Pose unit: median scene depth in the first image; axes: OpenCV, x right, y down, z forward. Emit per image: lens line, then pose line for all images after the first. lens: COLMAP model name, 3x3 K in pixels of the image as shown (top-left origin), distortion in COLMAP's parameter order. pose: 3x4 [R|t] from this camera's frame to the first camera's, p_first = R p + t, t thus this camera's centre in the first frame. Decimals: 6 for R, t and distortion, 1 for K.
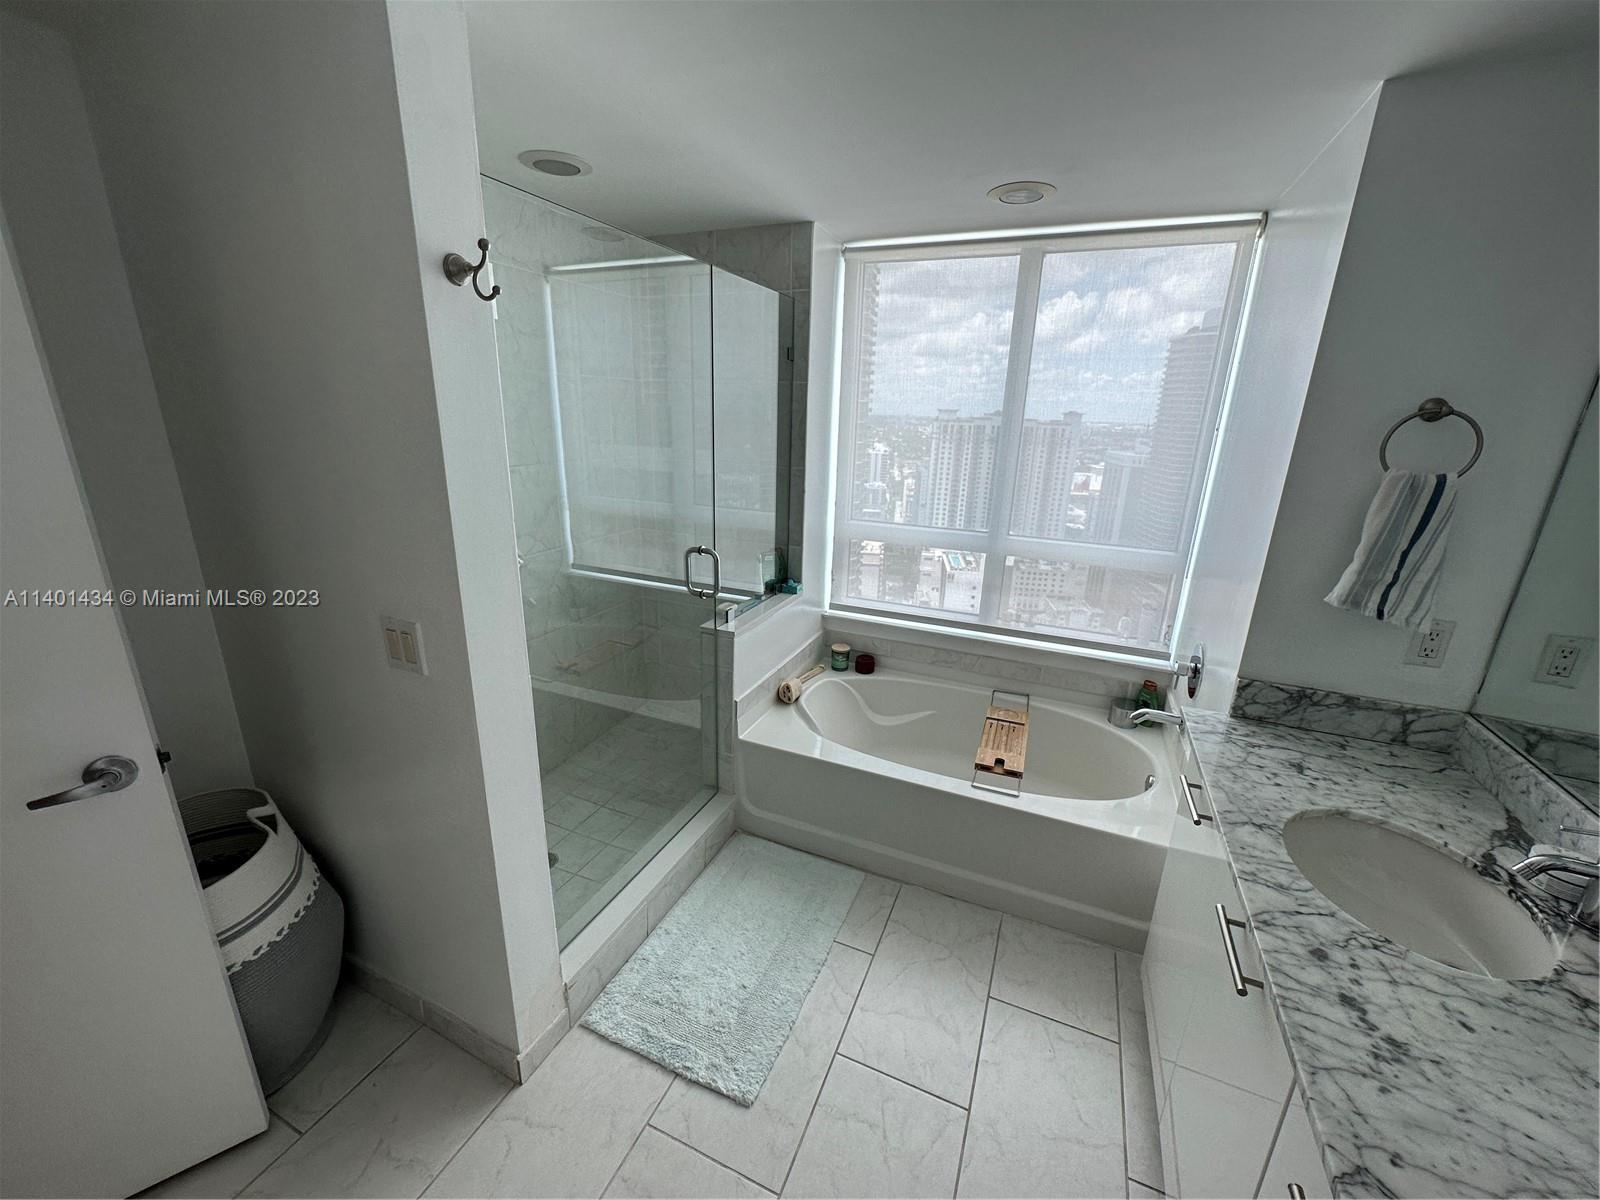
lens RADIAL K [[635.0, 0, 799.9], [0, 635.0, 597.6], [0, 0, 1]] dist [-0.002094, 0.000430]
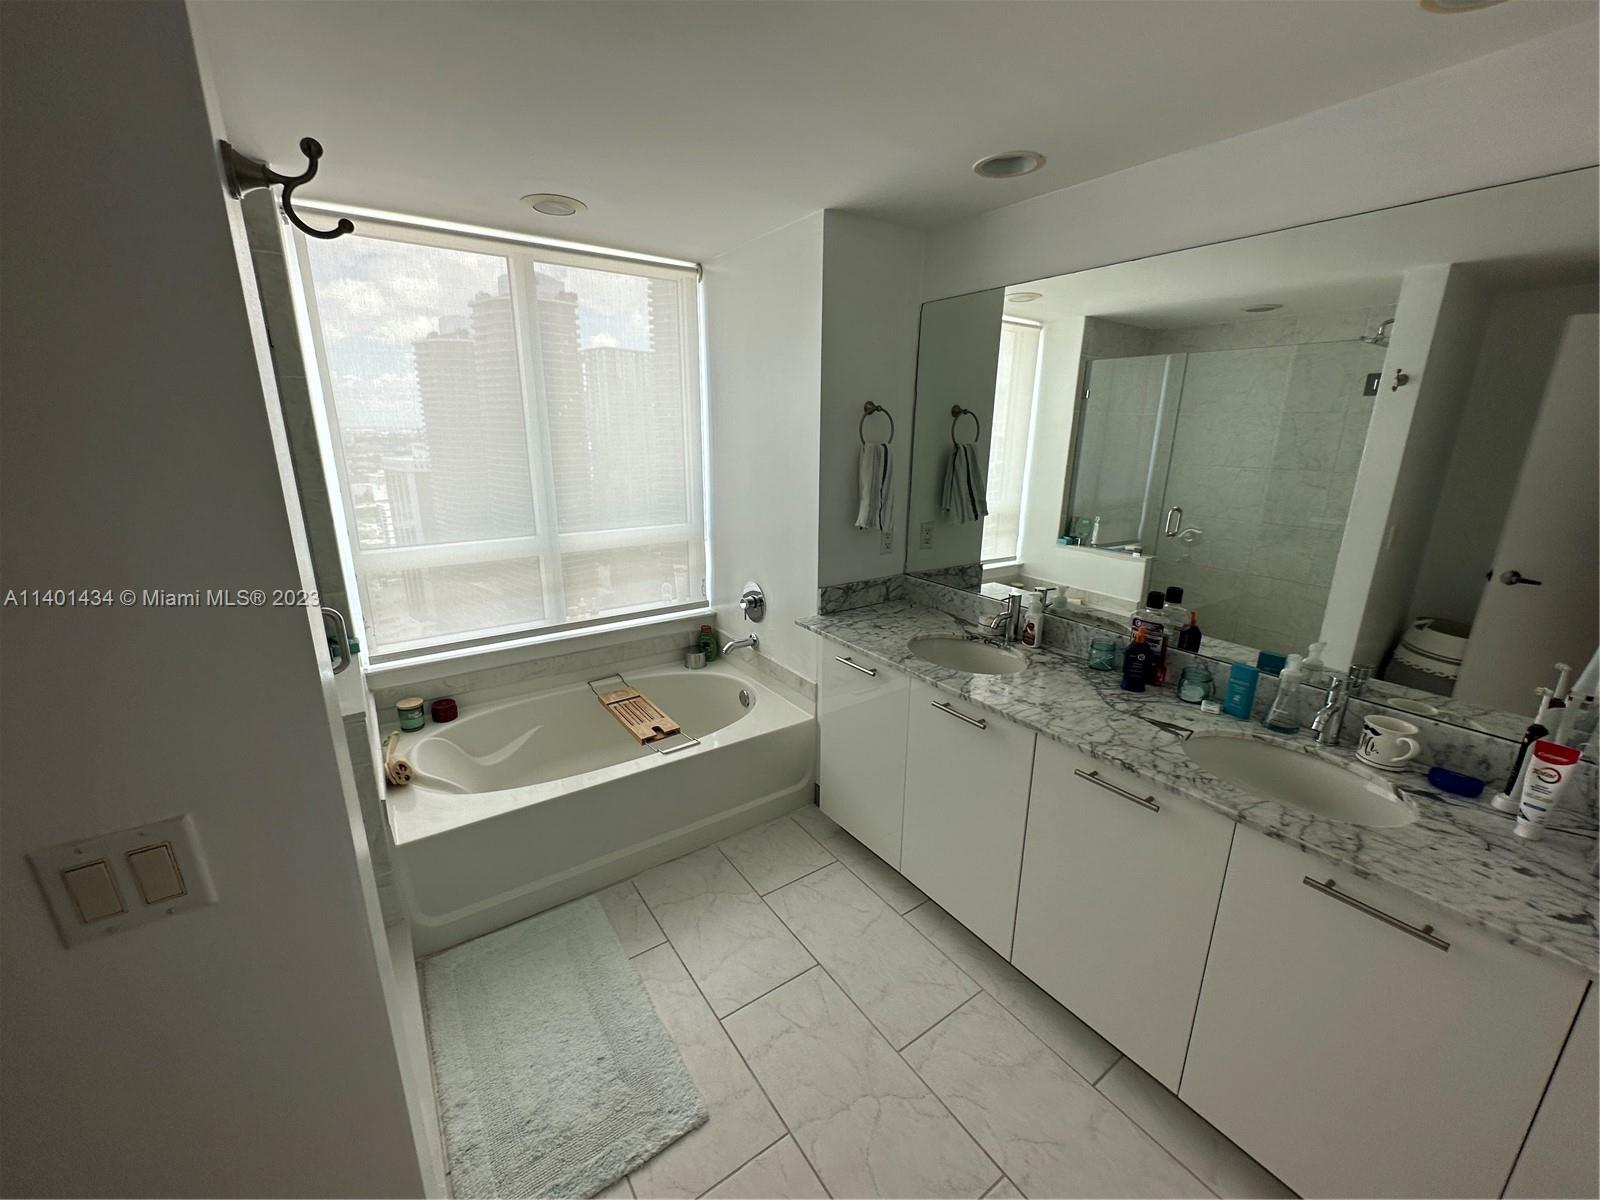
lens RADIAL K [[635.0, 0, 797.4], [0, 635.0, 597.7], [0, 0, 1]] dist [-0.002094, 0.000430]
pose [[0.528447, -0.245820, 0.812599, -0.429558], [0.249670, 0.959834, 0.127996, -0.044248], [-0.811424, 0.135242, 0.568595, 0.155885]]
